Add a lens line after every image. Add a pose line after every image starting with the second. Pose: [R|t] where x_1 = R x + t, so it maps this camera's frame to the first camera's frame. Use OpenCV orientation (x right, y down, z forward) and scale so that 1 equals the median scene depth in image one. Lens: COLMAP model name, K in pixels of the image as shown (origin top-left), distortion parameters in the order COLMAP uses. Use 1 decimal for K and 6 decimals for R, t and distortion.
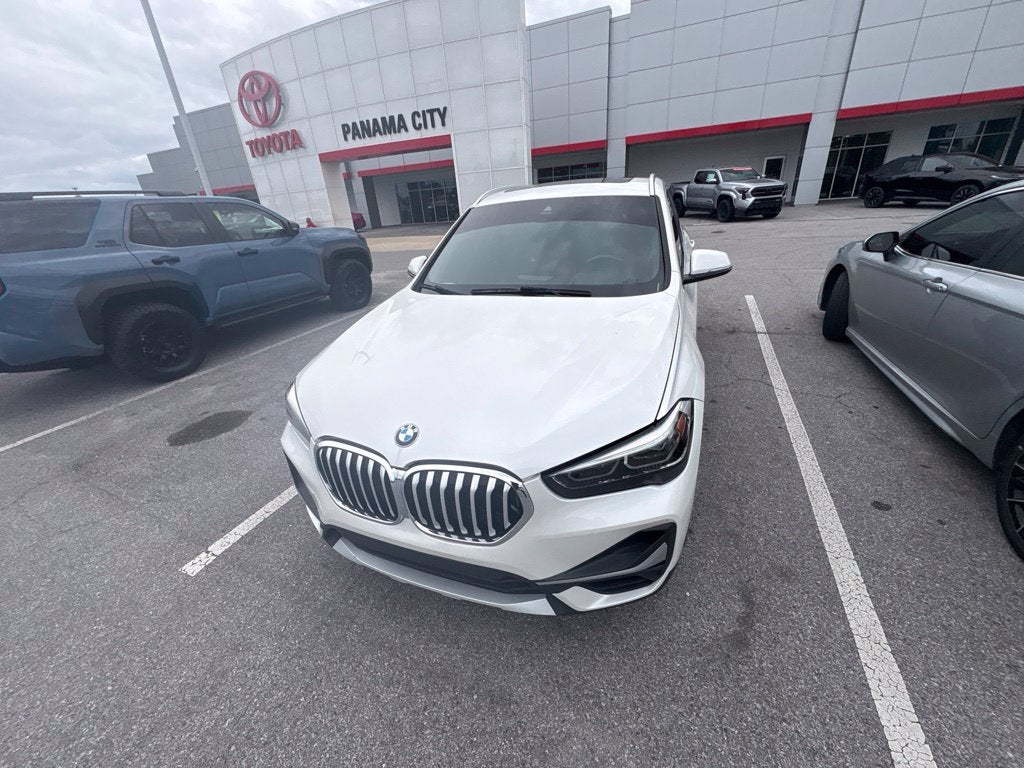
lens RADIAL K [[406.9, 0, 506.9], [0, 406.9, 384.7], [0, 0, 1]] dist [-0.000967, -0.000051]
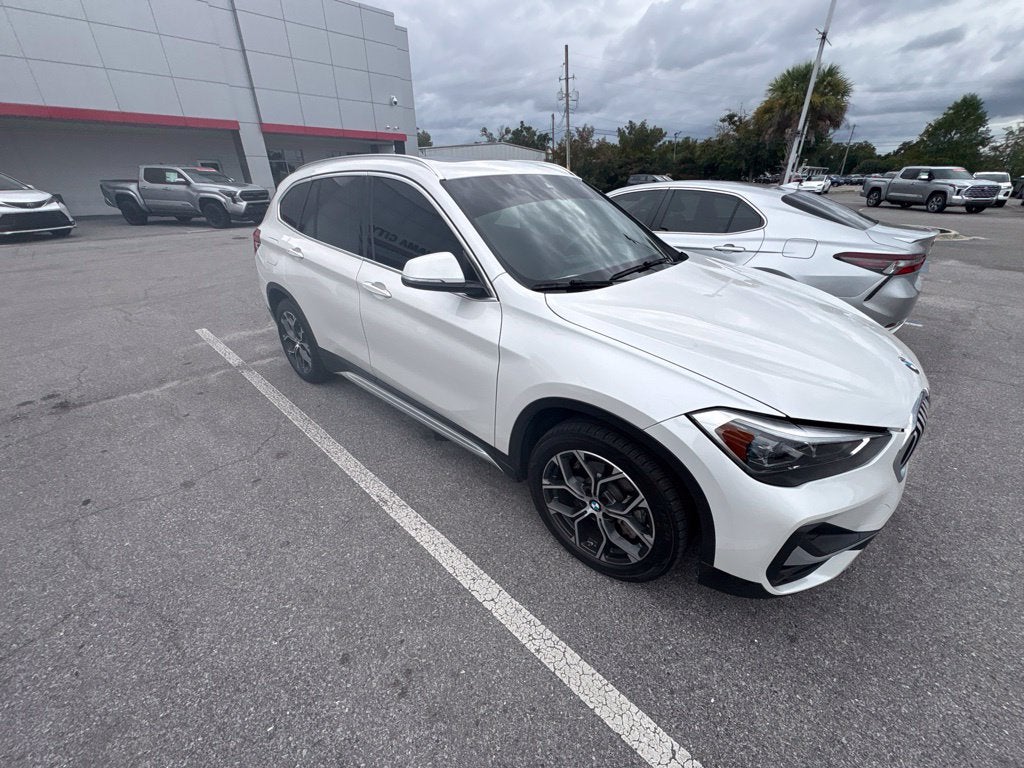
lens RADIAL K [[410.4, 0, 512.0], [0, 410.4, 384.0], [0, 0, 1]] dist [0.001342, -0.000440]
pose [[0.342226, -0.352622, 0.870941, -0.158165], [0.376255, 0.900780, 0.216858, -0.047607], [-0.860996, 0.253481, 0.440946, 0.140773]]
